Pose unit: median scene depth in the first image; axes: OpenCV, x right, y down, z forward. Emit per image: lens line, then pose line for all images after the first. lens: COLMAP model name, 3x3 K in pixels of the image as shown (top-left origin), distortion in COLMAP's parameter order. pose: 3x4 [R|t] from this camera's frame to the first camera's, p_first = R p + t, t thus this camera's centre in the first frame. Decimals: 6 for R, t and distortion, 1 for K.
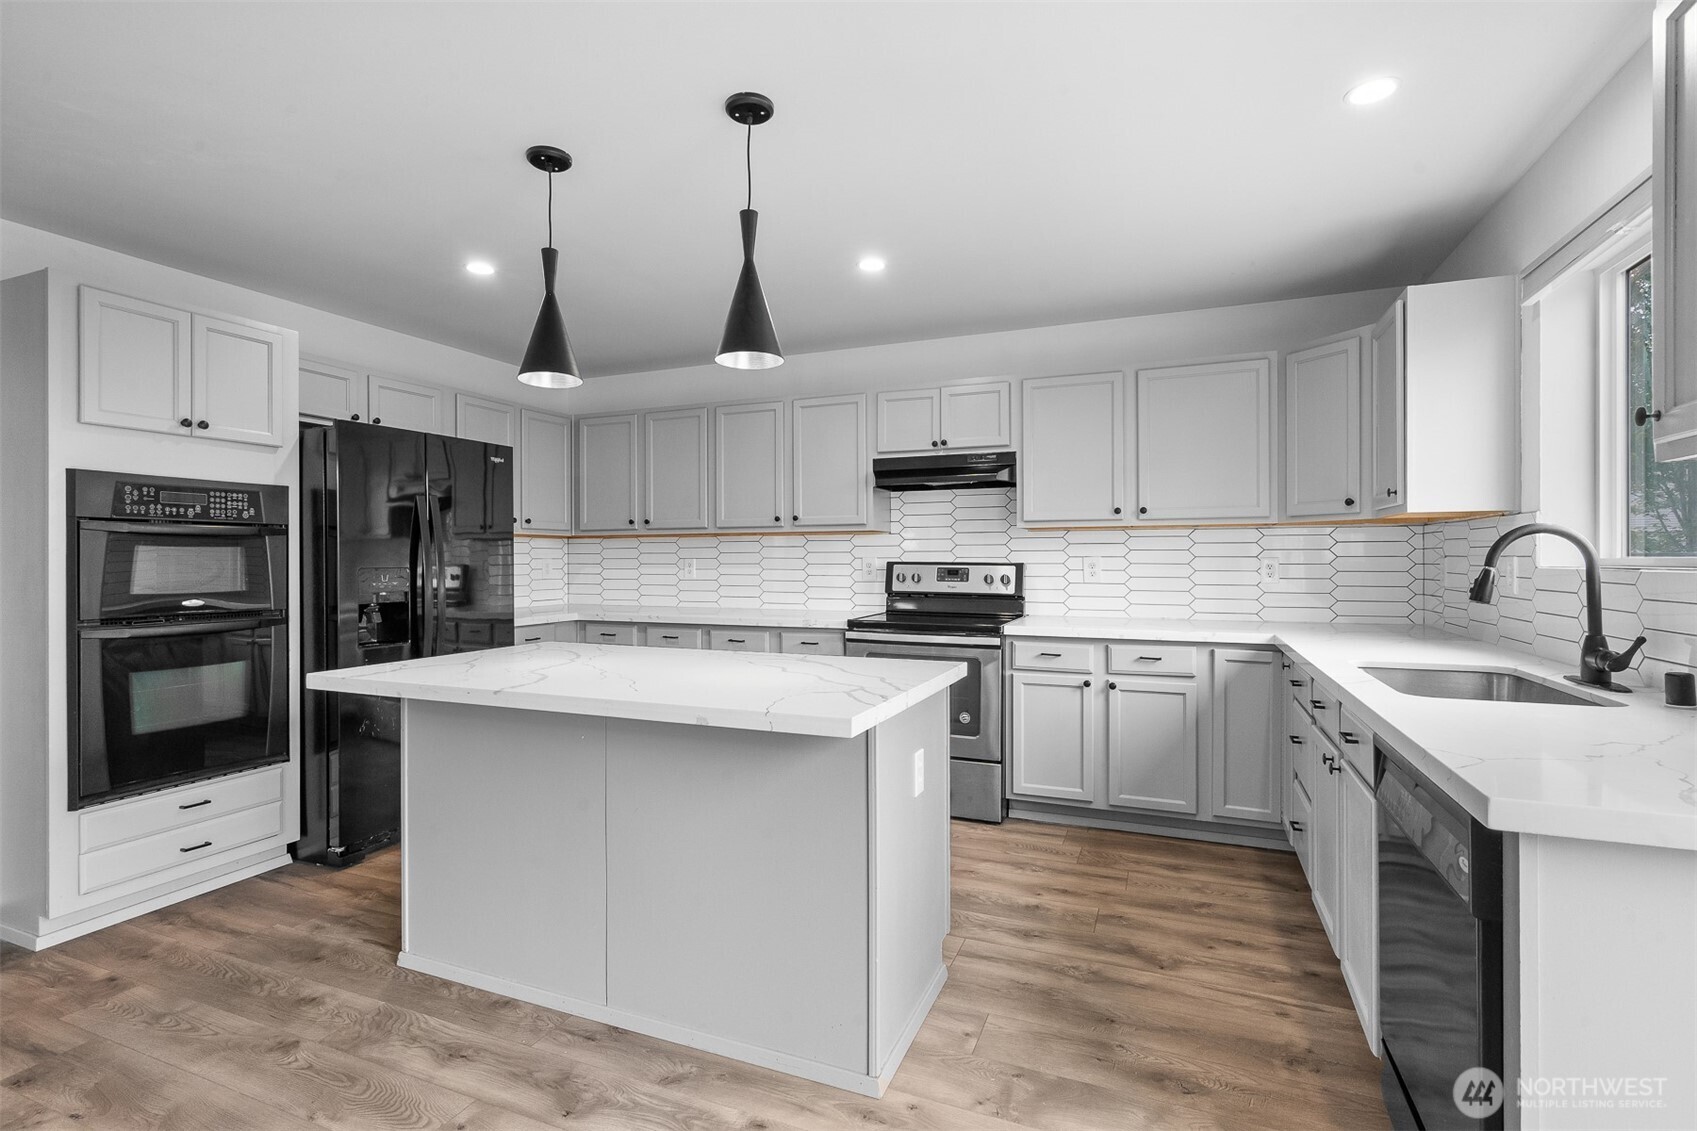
lens RADIAL K [[795.2, 0, 848.0], [0, 795.2, 560.0], [0, 0, 1]] dist [-0.000361, 0.000137]
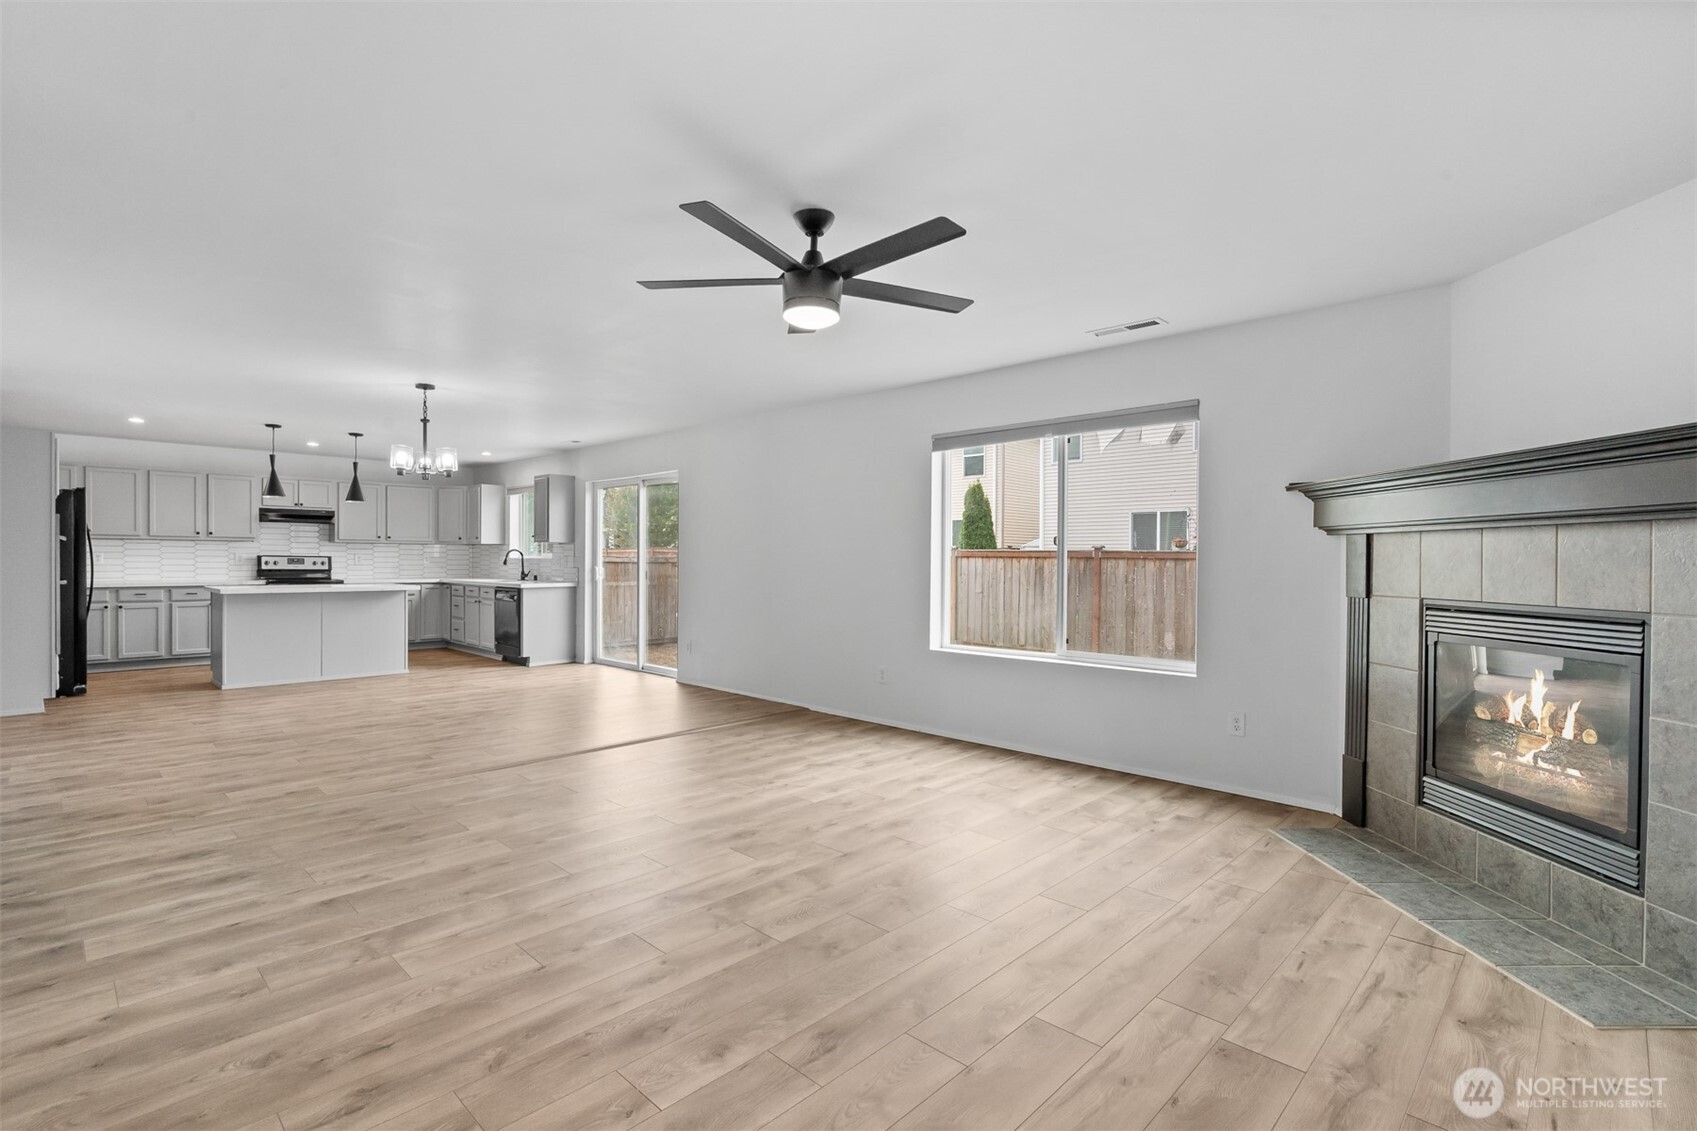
lens RADIAL K [[791.2, 0, 842.5], [0, 791.2, 564.9], [0, 0, 1]] dist [-0.006500, -0.000105]
pose [[0.364620, -0.002442, 0.931153, -1.576706], [-0.006462, 0.999966, 0.005153, 0.008246], [-0.931134, -0.007896, 0.364592, -1.433755]]
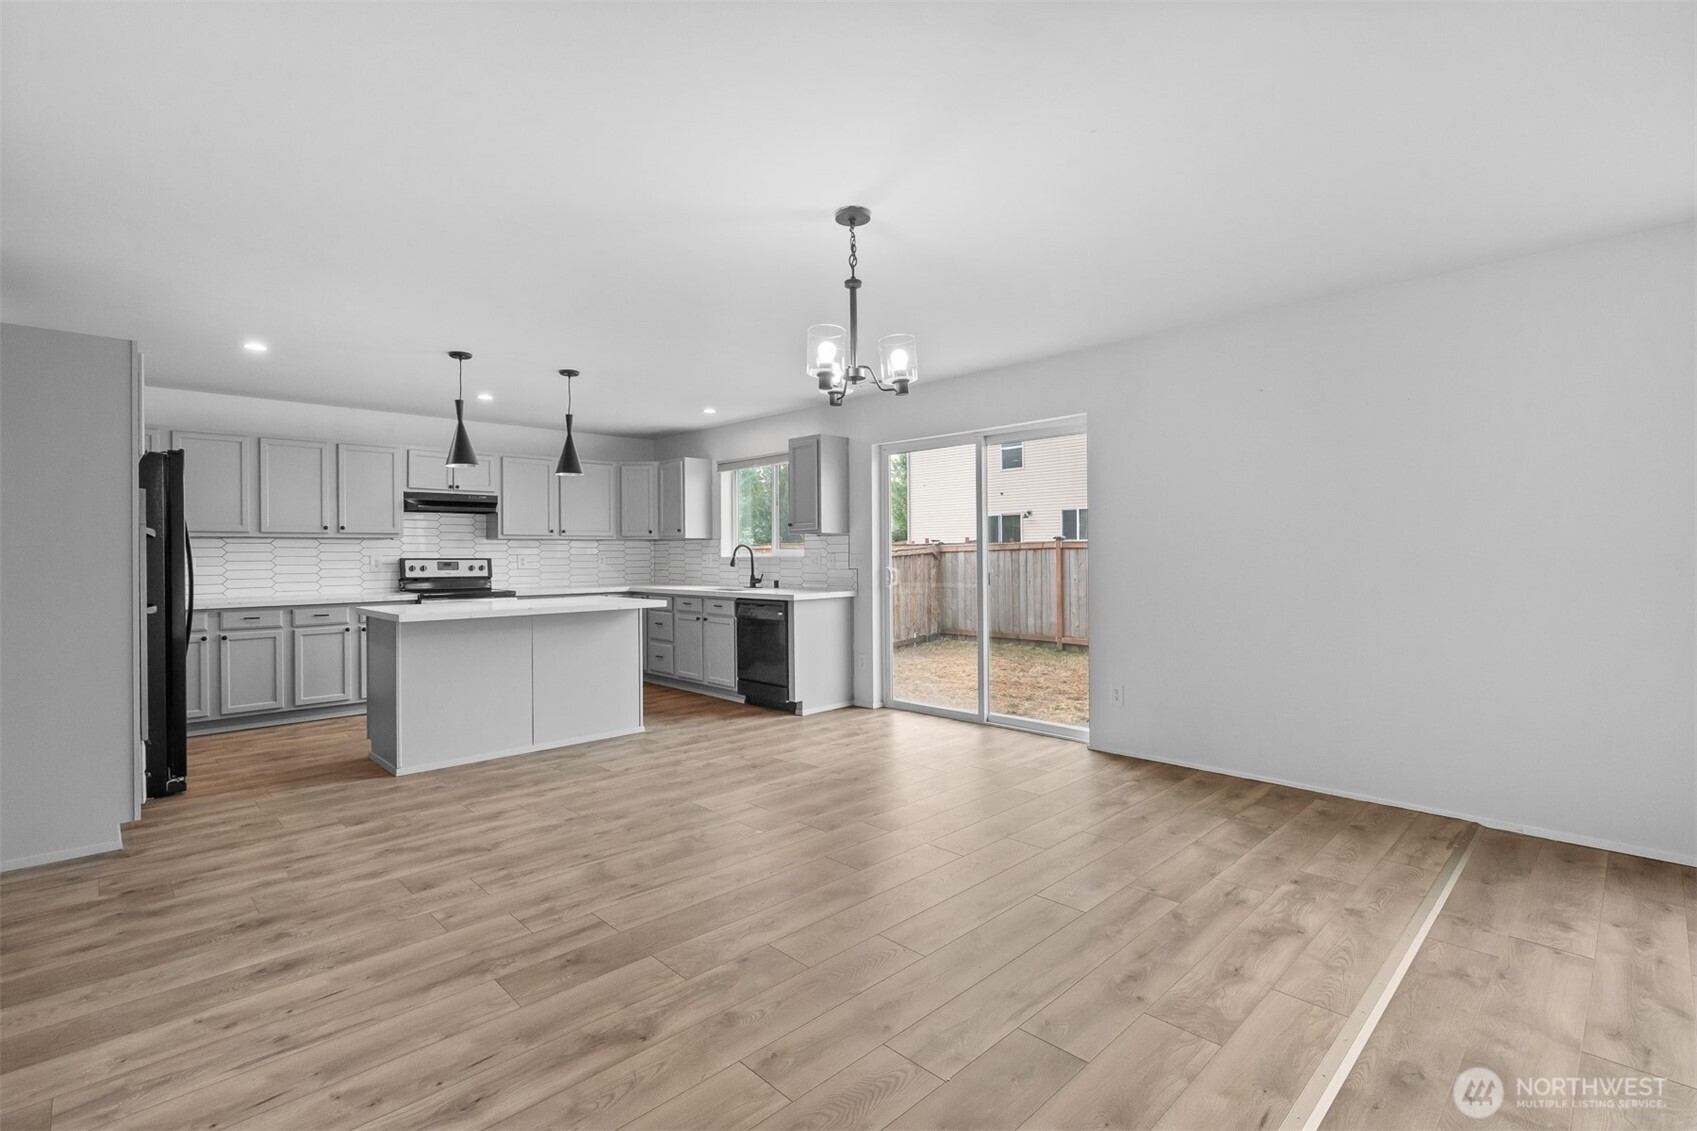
lens RADIAL K [[780.3, 0, 829.0], [0, 780.3, 554.5], [0, 0, 1]] dist [-0.002055, 0.000263]
pose [[0.405341, -0.001124, 0.914165, -1.154138], [0.008495, 0.999961, -0.002537, 0.006941], [-0.914126, 0.008794, 0.405335, -0.414083]]
